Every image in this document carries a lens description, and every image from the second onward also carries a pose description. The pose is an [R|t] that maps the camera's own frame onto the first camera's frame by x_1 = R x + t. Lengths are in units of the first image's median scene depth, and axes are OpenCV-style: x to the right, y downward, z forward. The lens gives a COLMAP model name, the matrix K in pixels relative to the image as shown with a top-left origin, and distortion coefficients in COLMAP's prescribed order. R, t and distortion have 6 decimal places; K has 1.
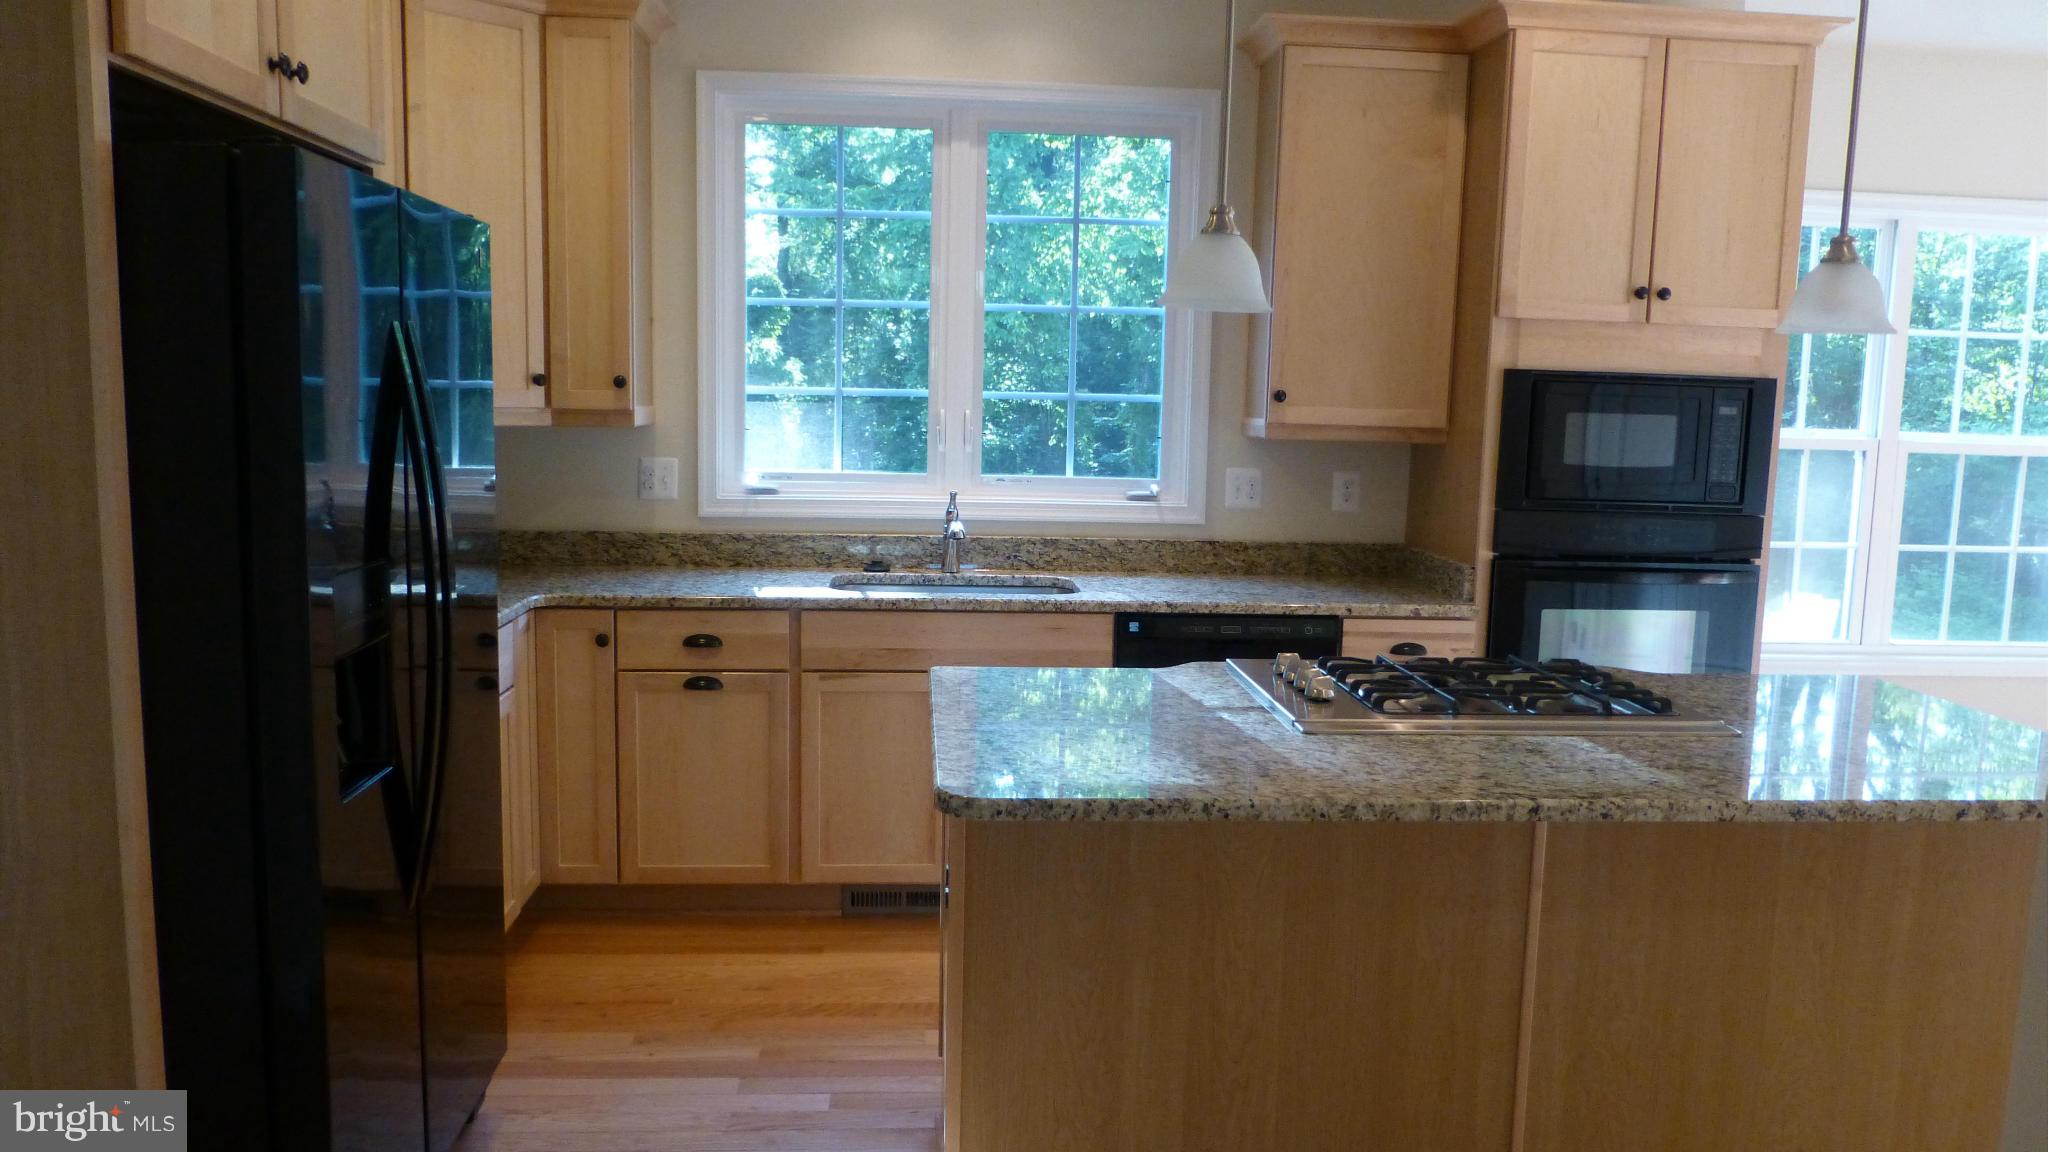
lens RADIAL K [[1473.7, 0, 1021.0], [0, 1473.7, 584.0], [0, 0, 1]] dist [-0.013718, 0.001318]
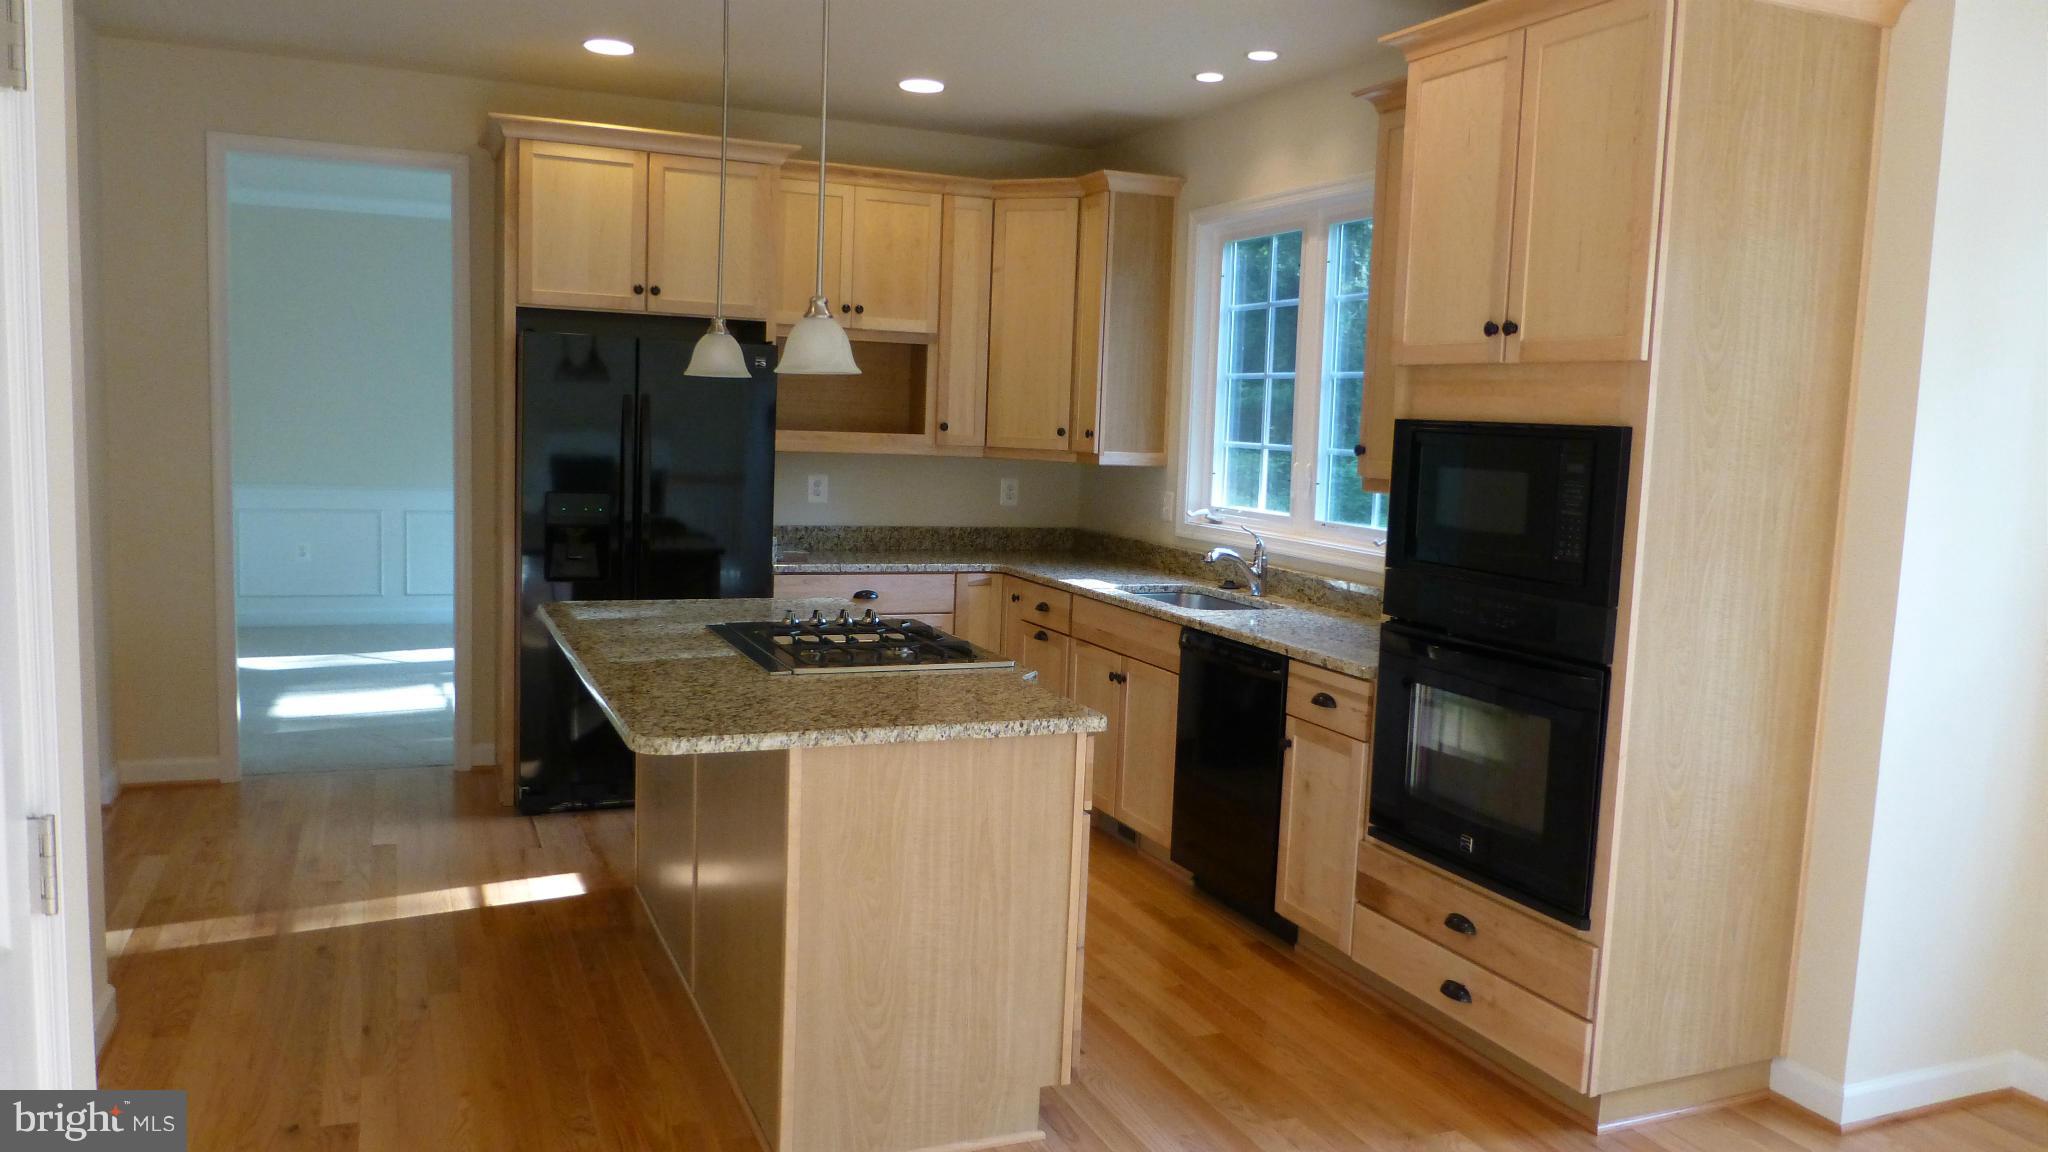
lens RADIAL K [[1473.7, 0, 1023.7], [0, 1473.7, 578.5], [0, 0, 1]] dist [-0.013718, 0.001318]
pose [[0.337745, 0.092327, -0.936698, 1.122812], [-0.149779, 0.987769, 0.043355, -0.049646], [0.929244, 0.125654, 0.347443, 0.456315]]
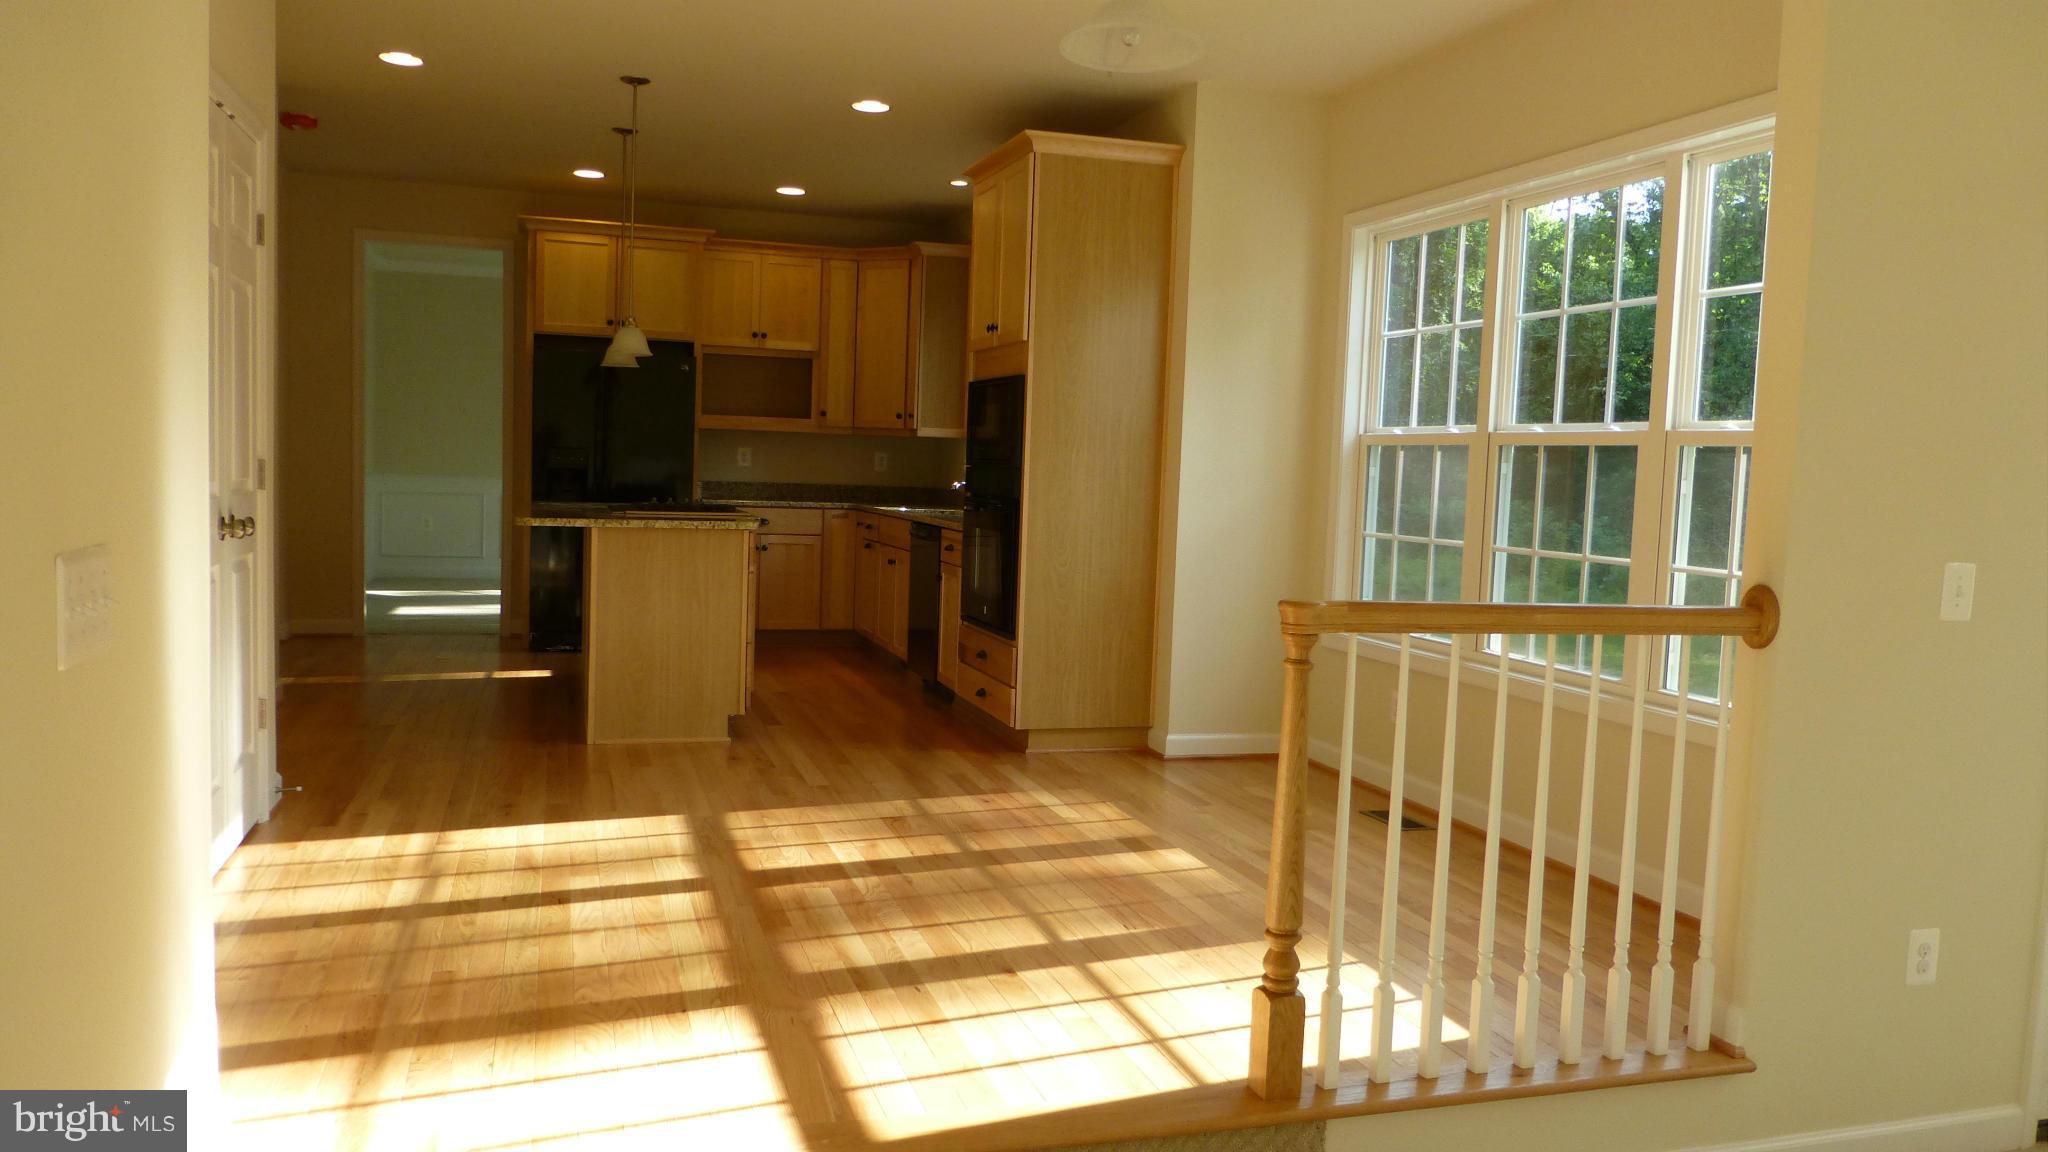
lens RADIAL K [[1473.7, 0, 1027.0], [0, 1473.7, 571.5], [0, 0, 1]] dist [-0.013718, 0.001318]
pose [[0.245865, 0.056356, -0.967664, 1.966187], [-0.153191, 0.988021, 0.018618, 0.026140], [0.957122, 0.143660, 0.251553, 0.659594]]
